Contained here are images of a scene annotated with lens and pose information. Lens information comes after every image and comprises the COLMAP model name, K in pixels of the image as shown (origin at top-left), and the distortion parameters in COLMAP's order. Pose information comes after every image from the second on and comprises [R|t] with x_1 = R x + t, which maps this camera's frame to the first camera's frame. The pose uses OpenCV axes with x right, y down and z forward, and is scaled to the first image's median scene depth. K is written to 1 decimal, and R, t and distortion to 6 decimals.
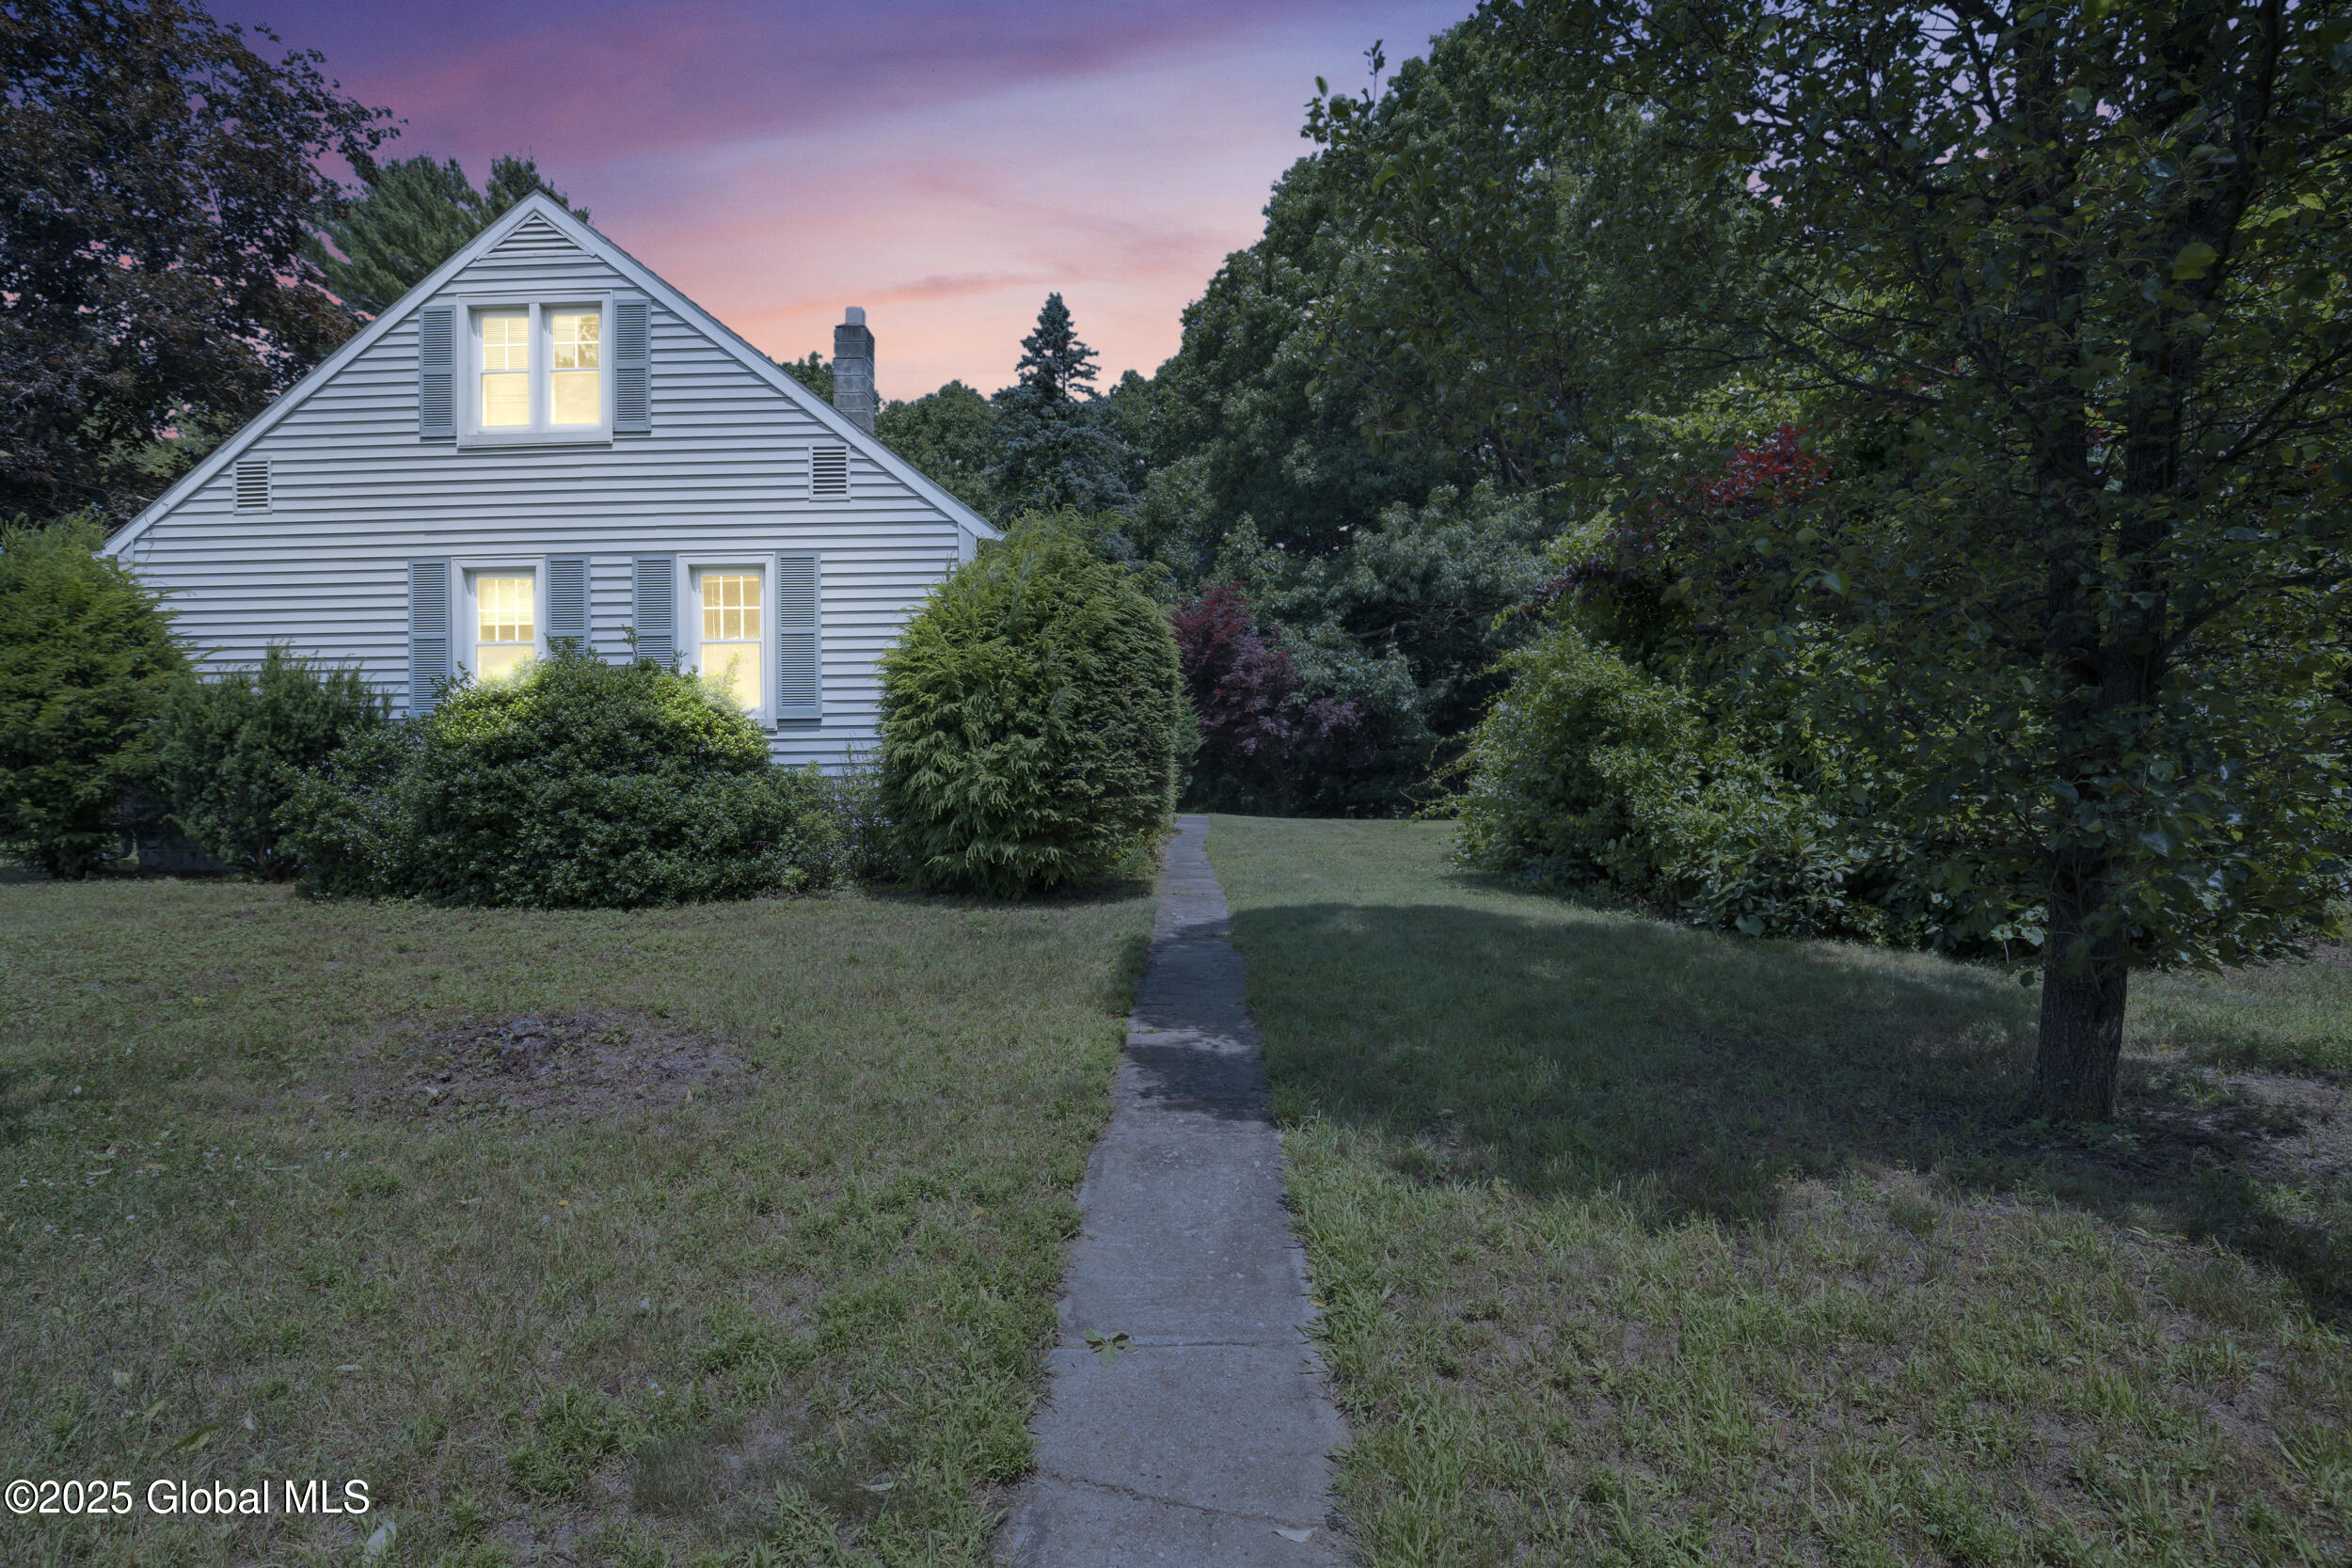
lens RADIAL K [[1099.9, 0, 1177.2], [0, 1099.9, 780.1], [0, 0, 1]] dist [-0.018467, 0.000139]
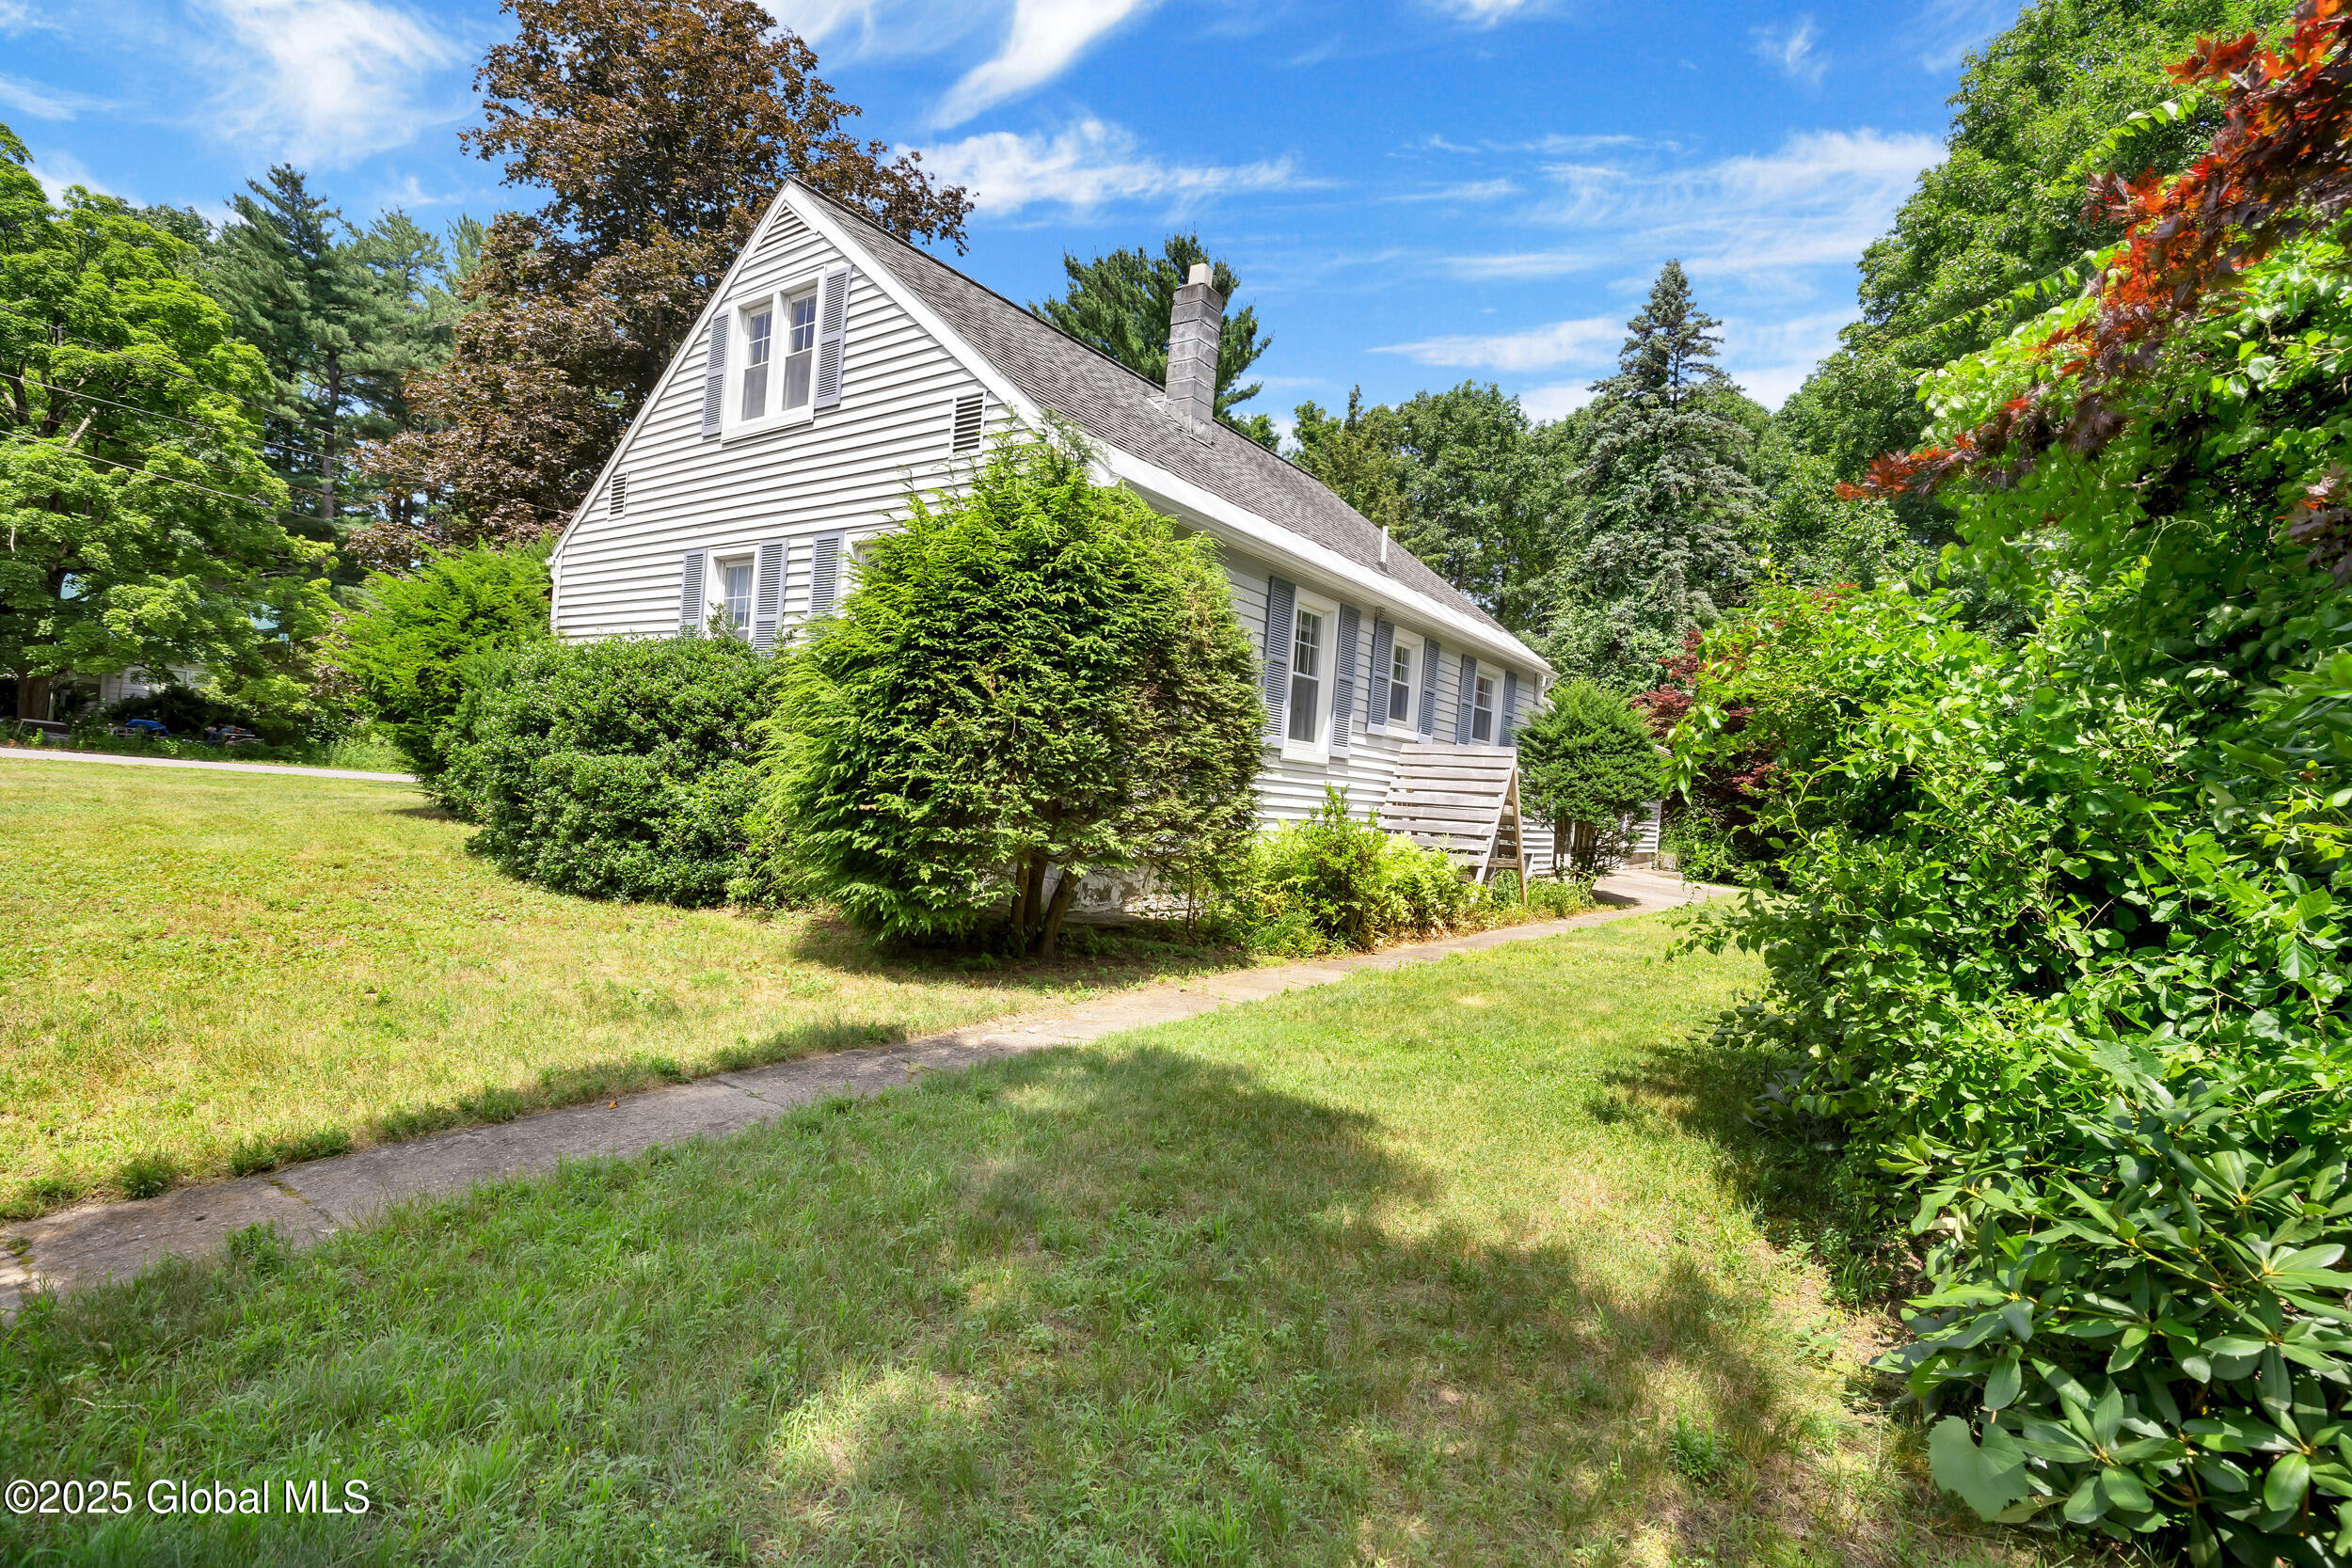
lens RADIAL K [[1099.9, 0, 1173.1], [0, 1099.9, 791.3], [0, 0, 1]] dist [-0.018467, 0.000139]
pose [[0.820694, 0.074143, -0.566536, 0.312007], [-0.087044, 0.996195, 0.004280, -0.014498], [0.564698, 0.045800, 0.824026, 0.392738]]
